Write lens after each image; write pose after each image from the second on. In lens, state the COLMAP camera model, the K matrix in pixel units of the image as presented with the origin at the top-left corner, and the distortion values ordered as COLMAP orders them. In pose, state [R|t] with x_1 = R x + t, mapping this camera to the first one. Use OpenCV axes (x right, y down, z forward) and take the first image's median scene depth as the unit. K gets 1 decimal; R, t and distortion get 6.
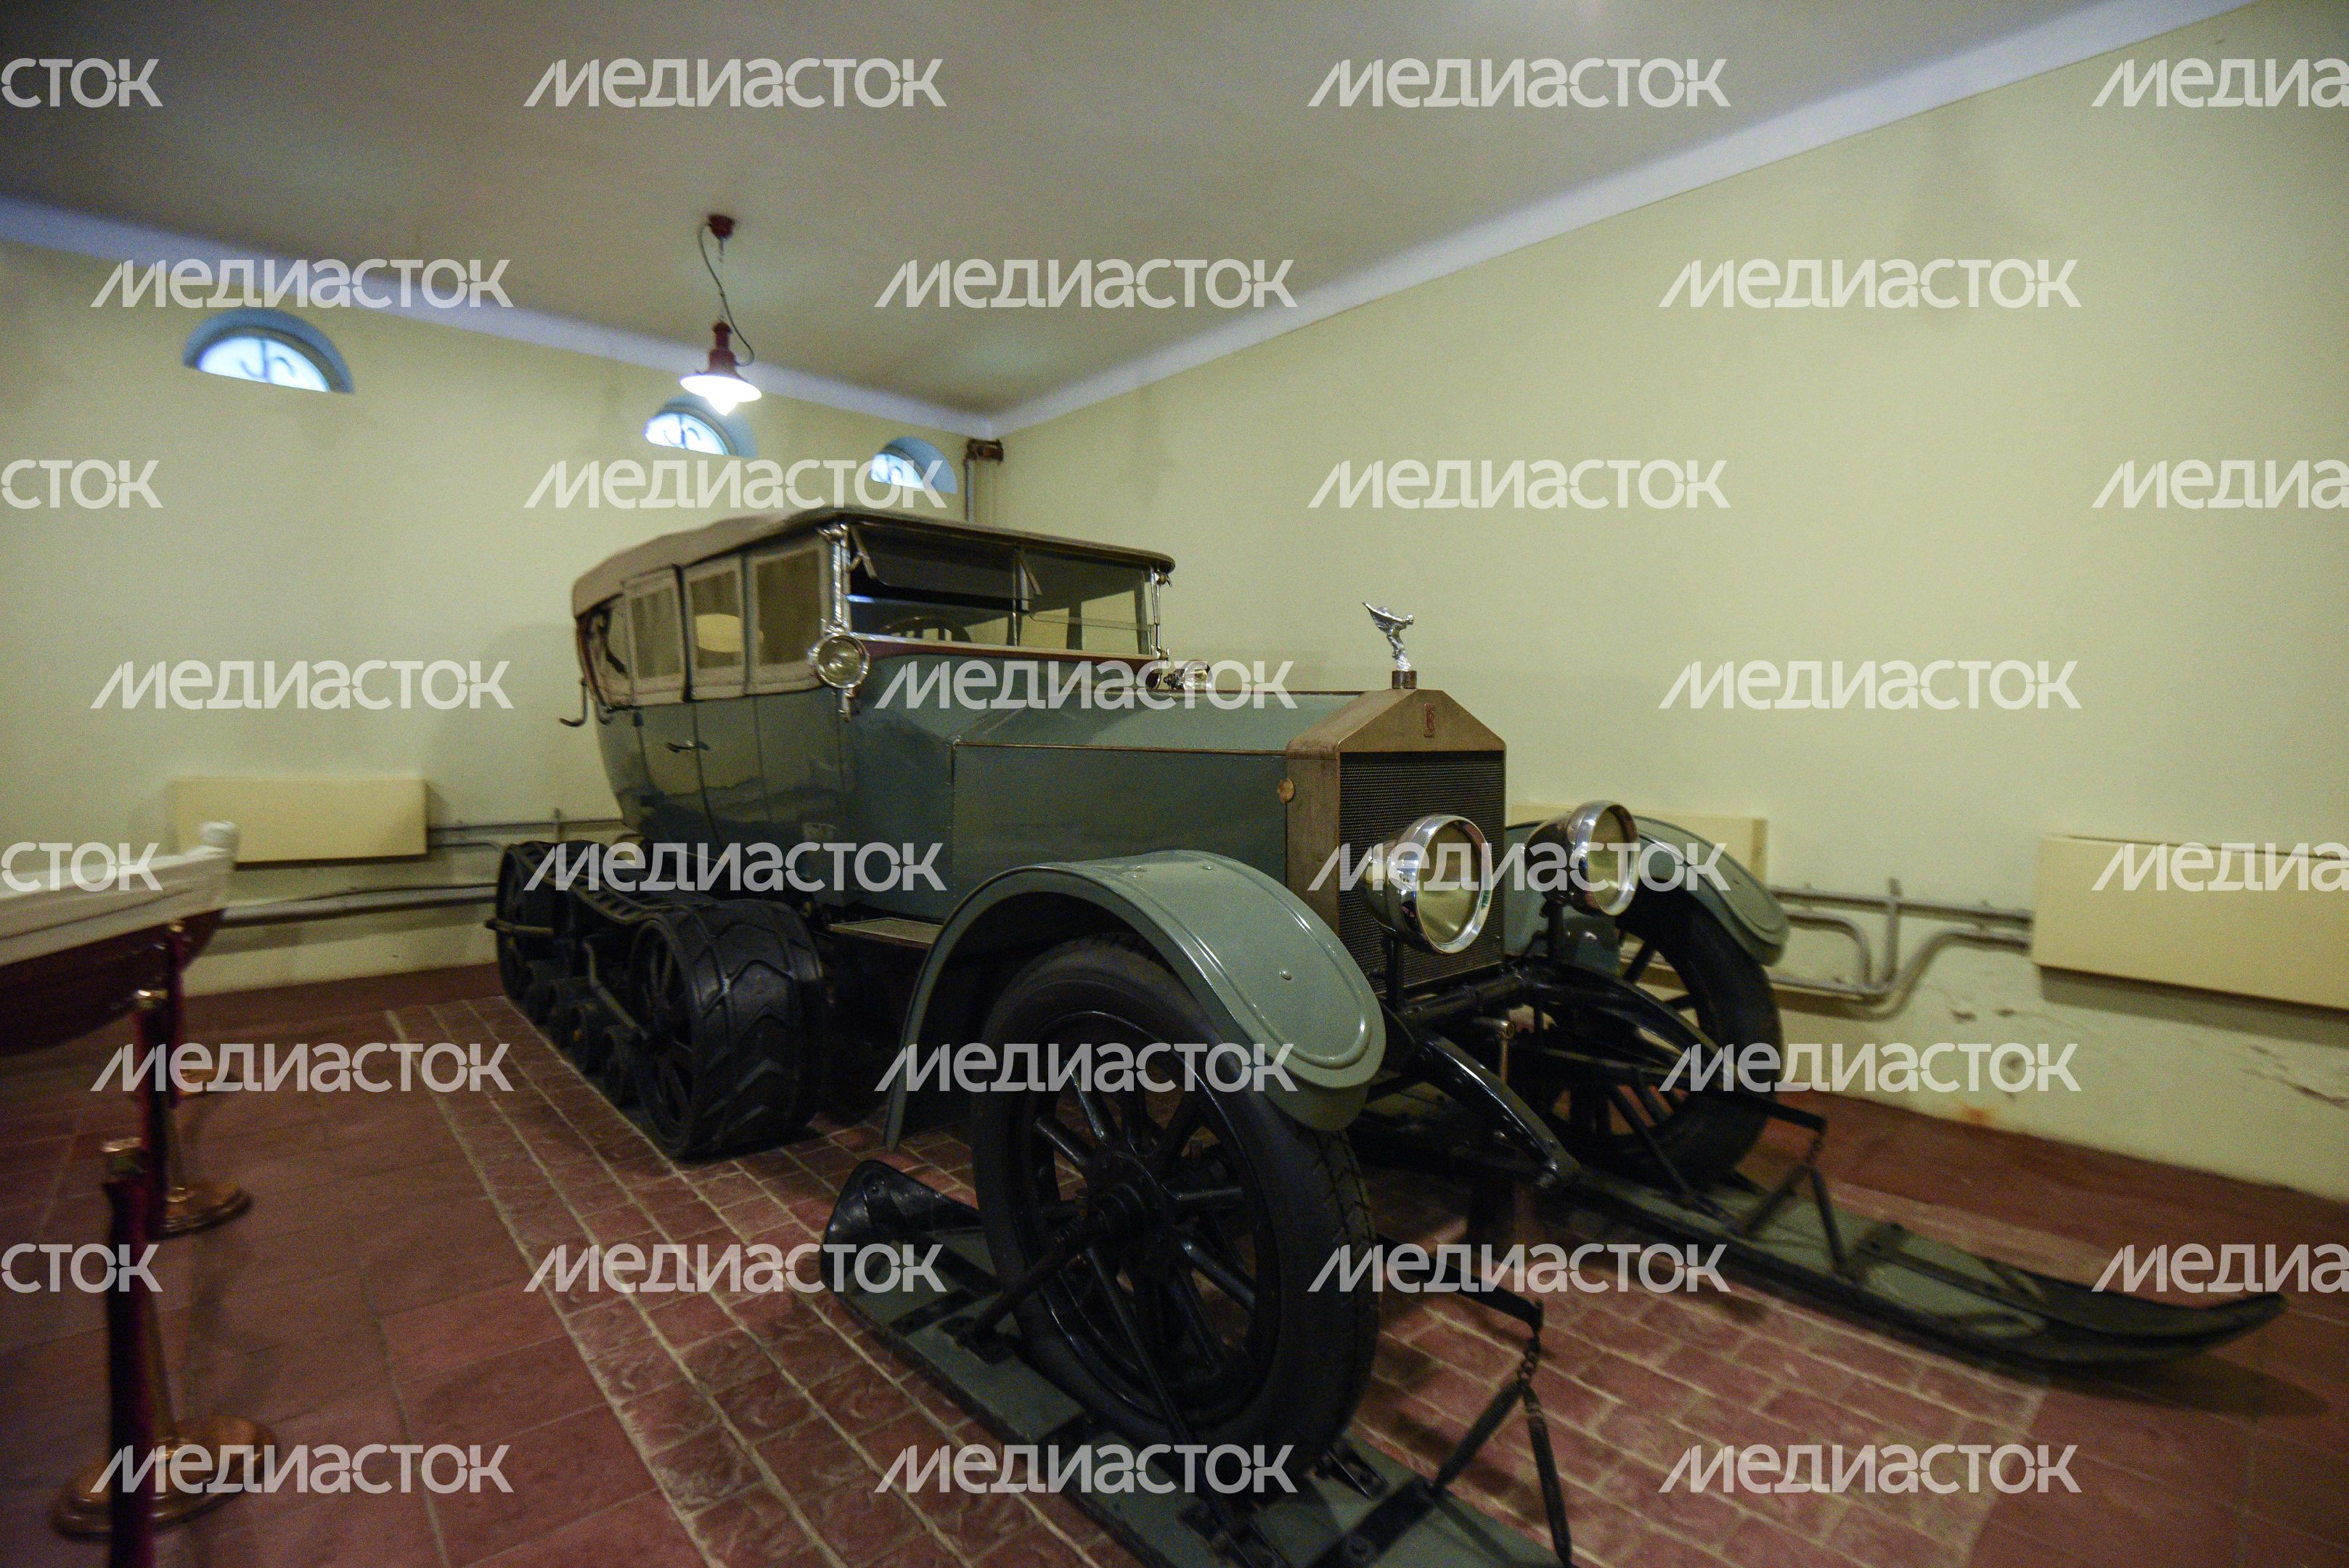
lens RADIAL K [[1109.8, 0, 1174.5], [0, 1109.8, 784.0], [0, 0, 1]] dist [-0.000149, -0.000334]
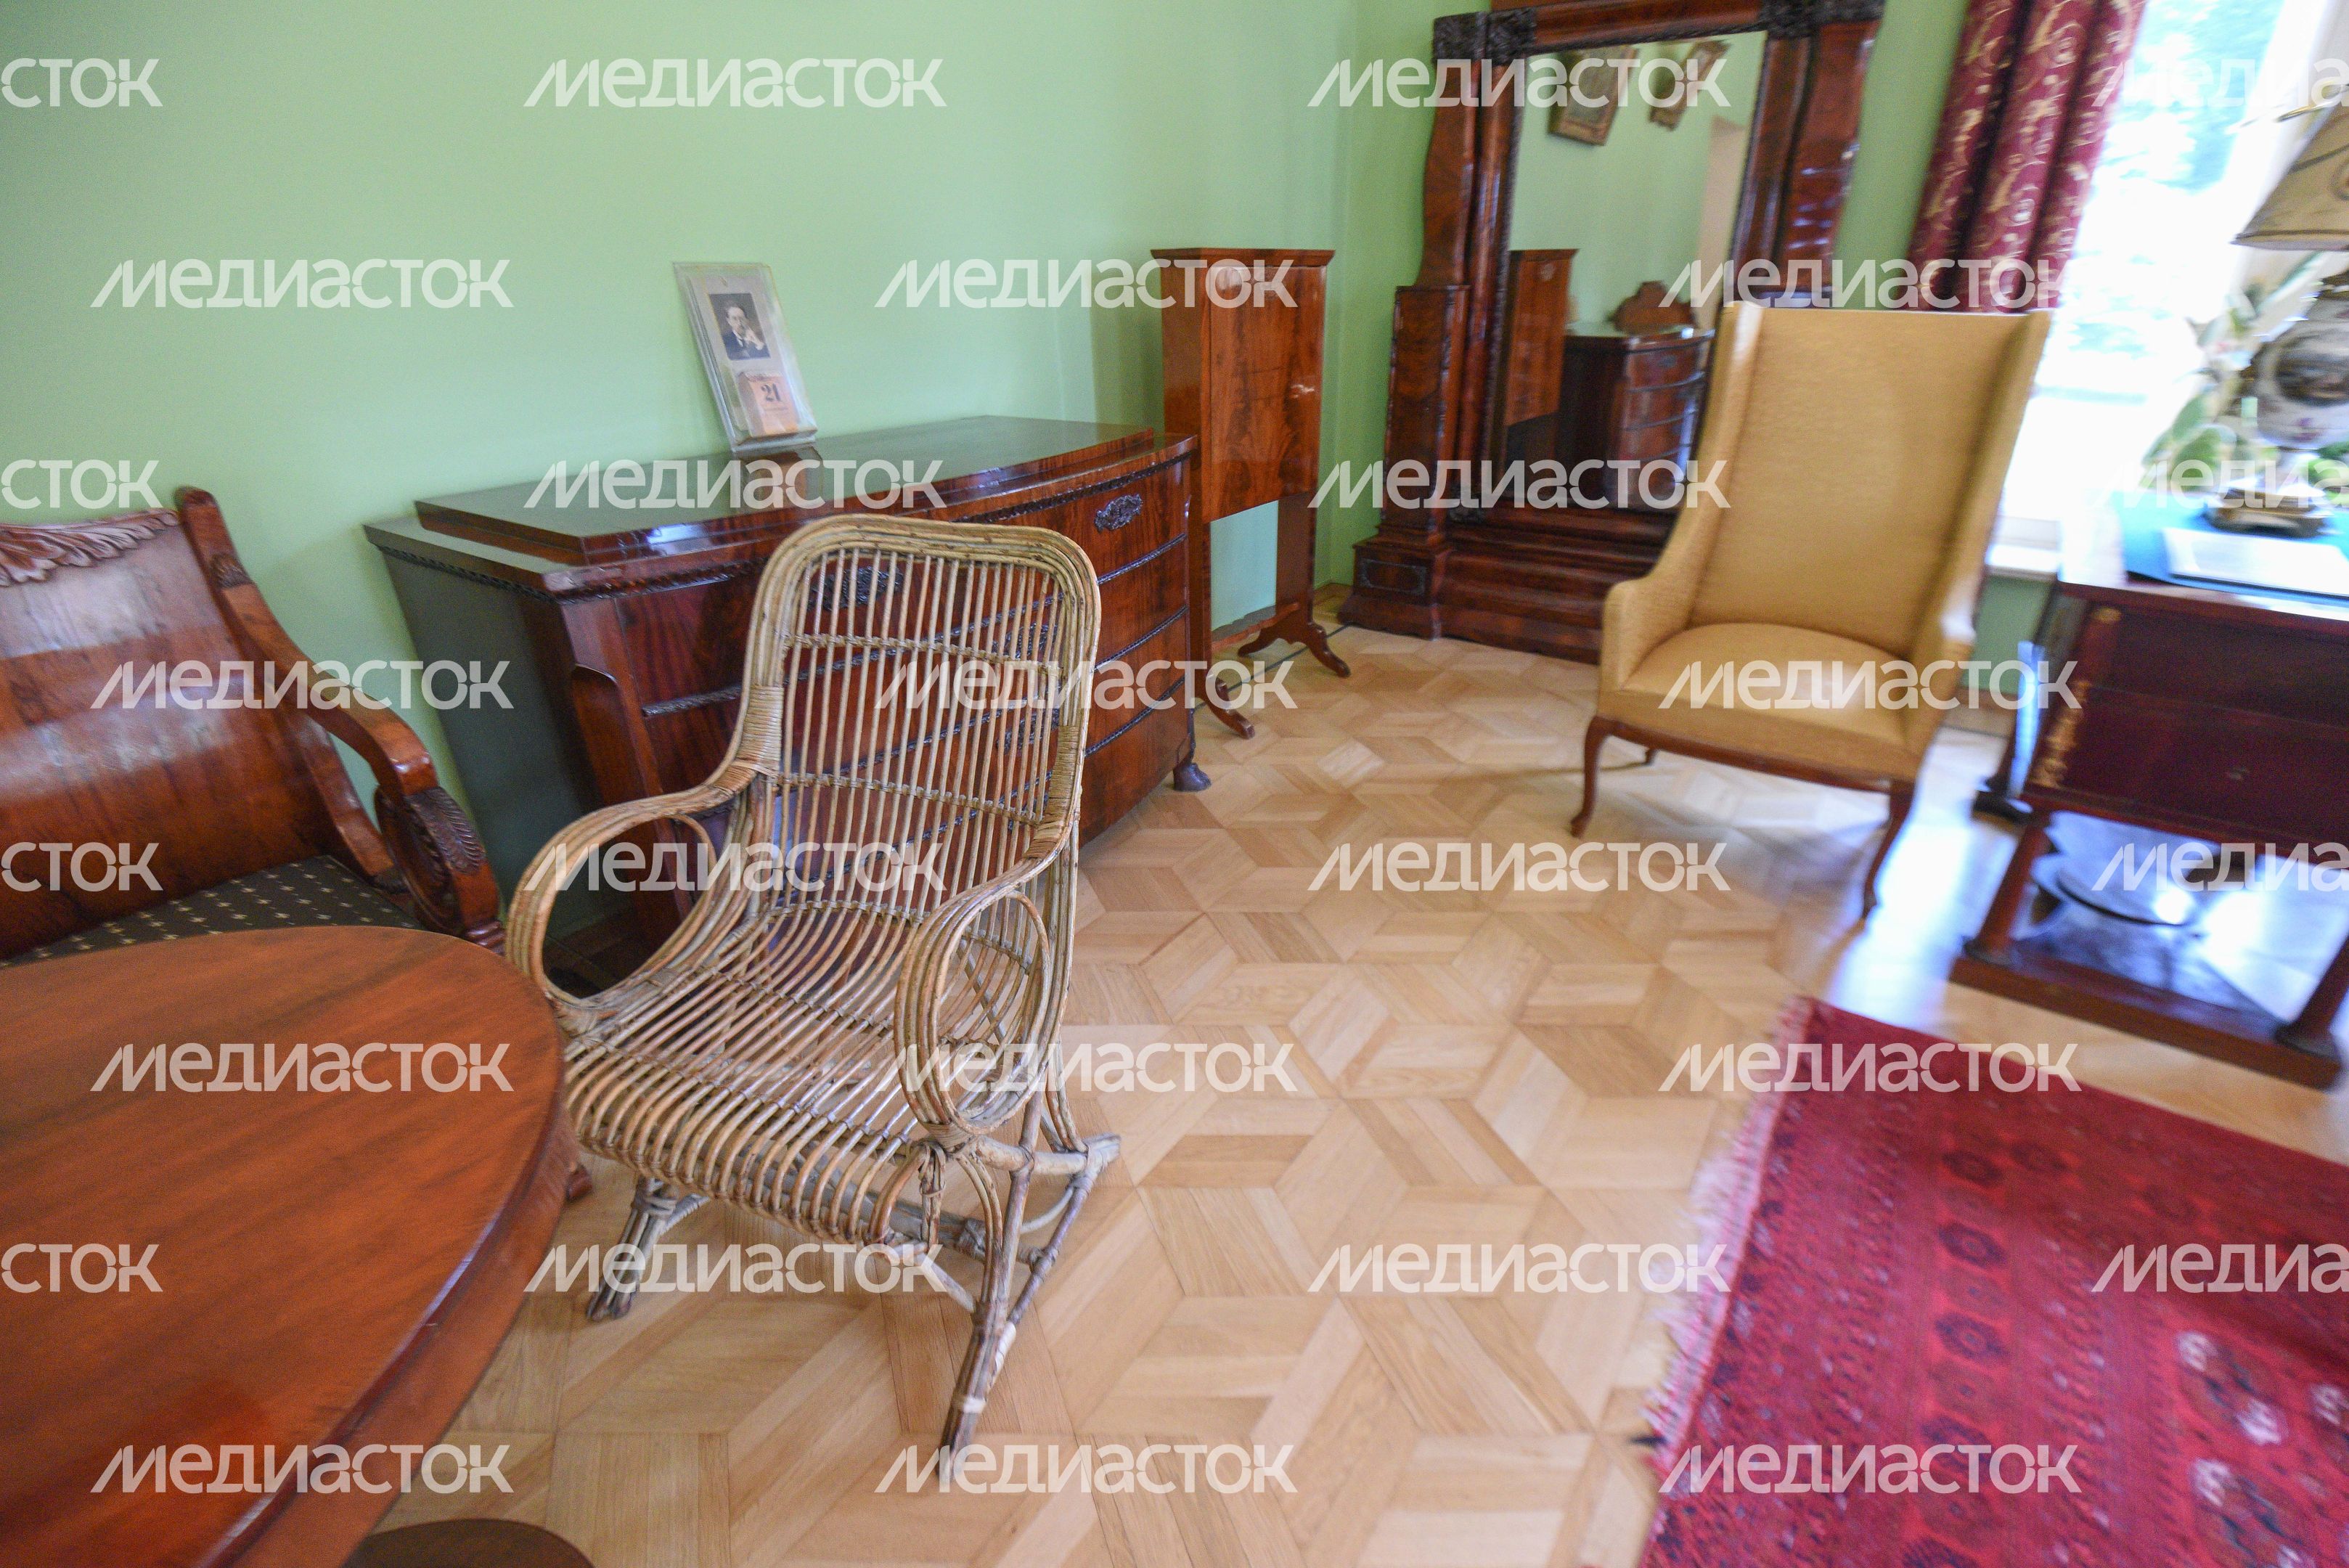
lens RADIAL K [[1109.8, 0, 1174.5], [0, 1109.8, 784.0], [0, 0, 1]] dist [-0.000149, -0.000334]
pose [[1.000000, 0.000190, 0.000085, 0.000076], [-0.000190, 1.000000, 0.000380, 0.360953], [-0.000085, -0.000380, 1.000000, -0.000175]]
